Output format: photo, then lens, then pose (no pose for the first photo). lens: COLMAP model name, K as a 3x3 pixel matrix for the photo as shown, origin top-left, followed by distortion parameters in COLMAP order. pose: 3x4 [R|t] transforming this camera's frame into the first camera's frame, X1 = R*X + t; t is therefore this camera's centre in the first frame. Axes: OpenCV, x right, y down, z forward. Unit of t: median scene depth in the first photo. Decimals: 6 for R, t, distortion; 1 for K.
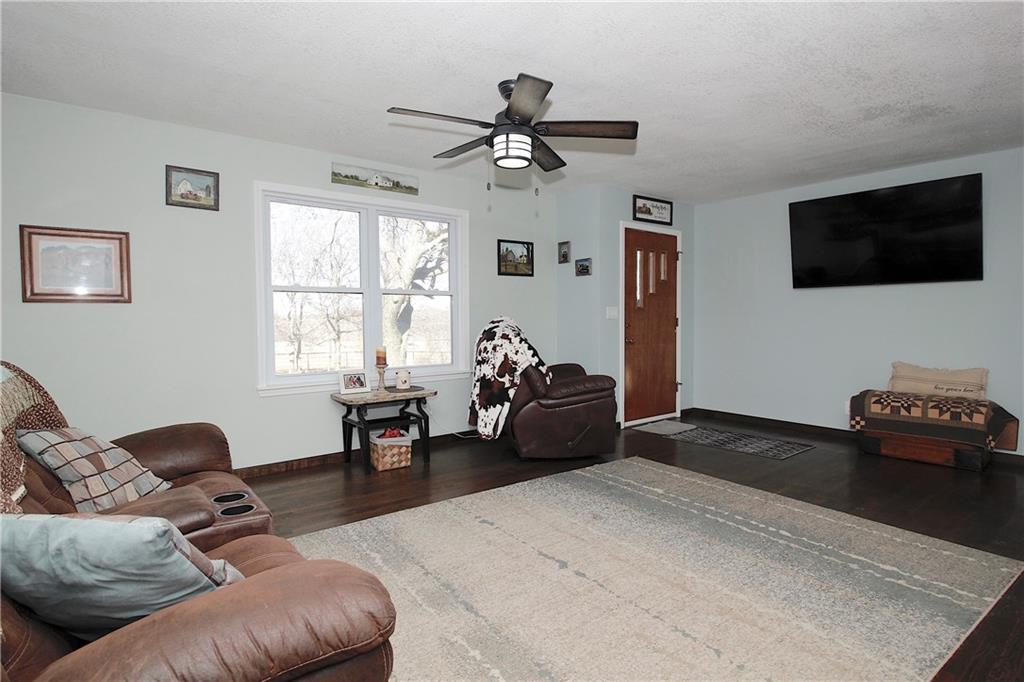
lens RADIAL K [[540.2, 0, 523.7], [0, 540.2, 337.6], [0, 0, 1]] dist [0.006058, -0.014803]
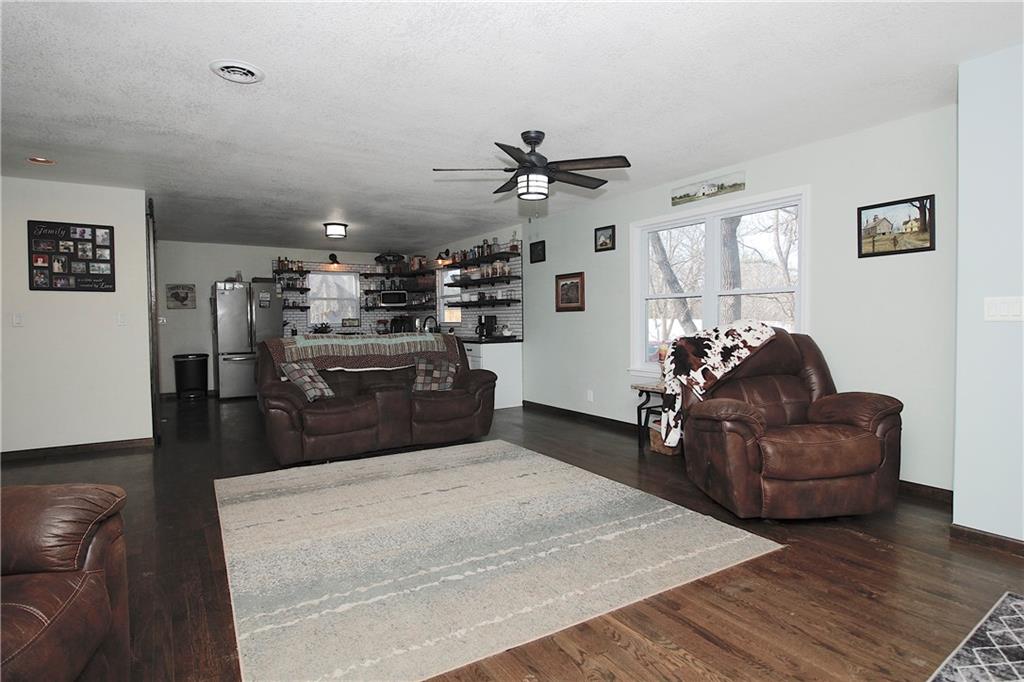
lens RADIAL K [[540.2, 0, 523.7], [0, 540.2, 337.6], [0, 0, 1]] dist [0.006058, -0.014803]
pose [[-0.094761, 0.038637, -0.994750, 1.032936], [-0.027499, 0.998764, 0.041413, -0.042595], [0.995120, 0.031279, -0.093581, 0.929012]]
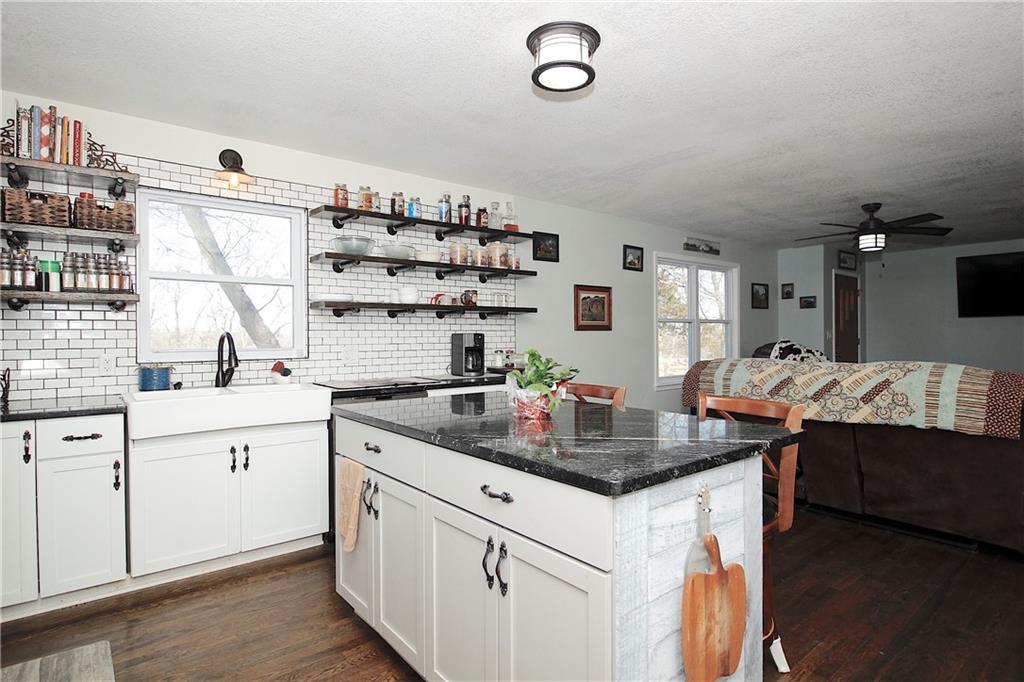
lens RADIAL K [[540.2, 0, 523.7], [0, 540.2, 337.6], [0, 0, 1]] dist [0.006058, -0.014803]
pose [[0.999973, -0.002192, 0.007081, -0.955804], [0.002443, 0.999361, -0.035667, 0.013349], [-0.006998, 0.035683, 0.999339, -0.583023]]
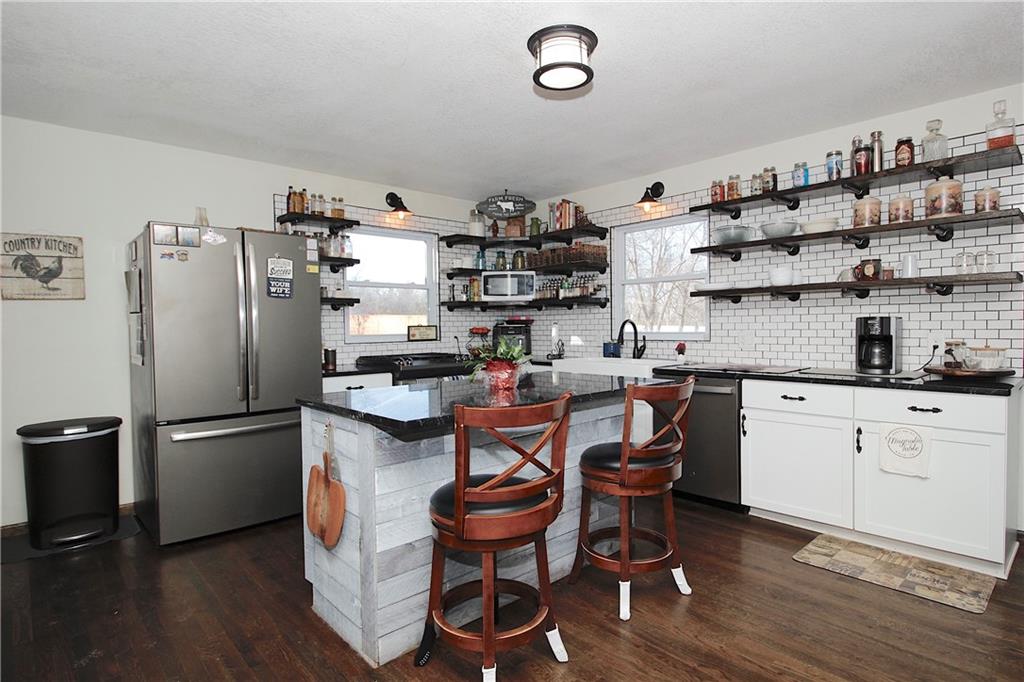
lens RADIAL K [[540.2, 0, 523.7], [0, 540.2, 337.6], [0, 0, 1]] dist [0.006058, -0.014803]
pose [[0.063982, 0.026243, -0.997606, -0.233633], [-0.026980, 0.999334, 0.024558, -0.010112], [0.997586, 0.025344, 0.064647, -0.043013]]
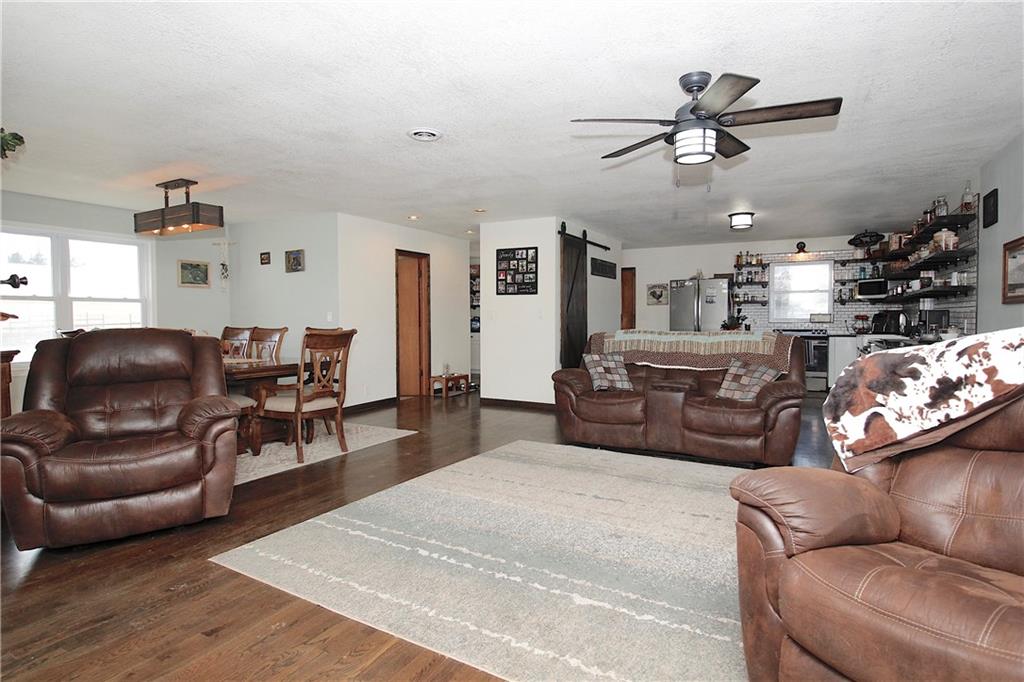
lens RADIAL K [[540.2, 0, 523.7], [0, 540.2, 337.6], [0, 0, 1]] dist [0.006058, -0.014803]
pose [[-0.920818, 0.021789, -0.389383, 0.537946], [-0.007933, 0.997185, 0.074558, -0.063194], [0.389911, 0.071743, -0.918053, 1.501441]]
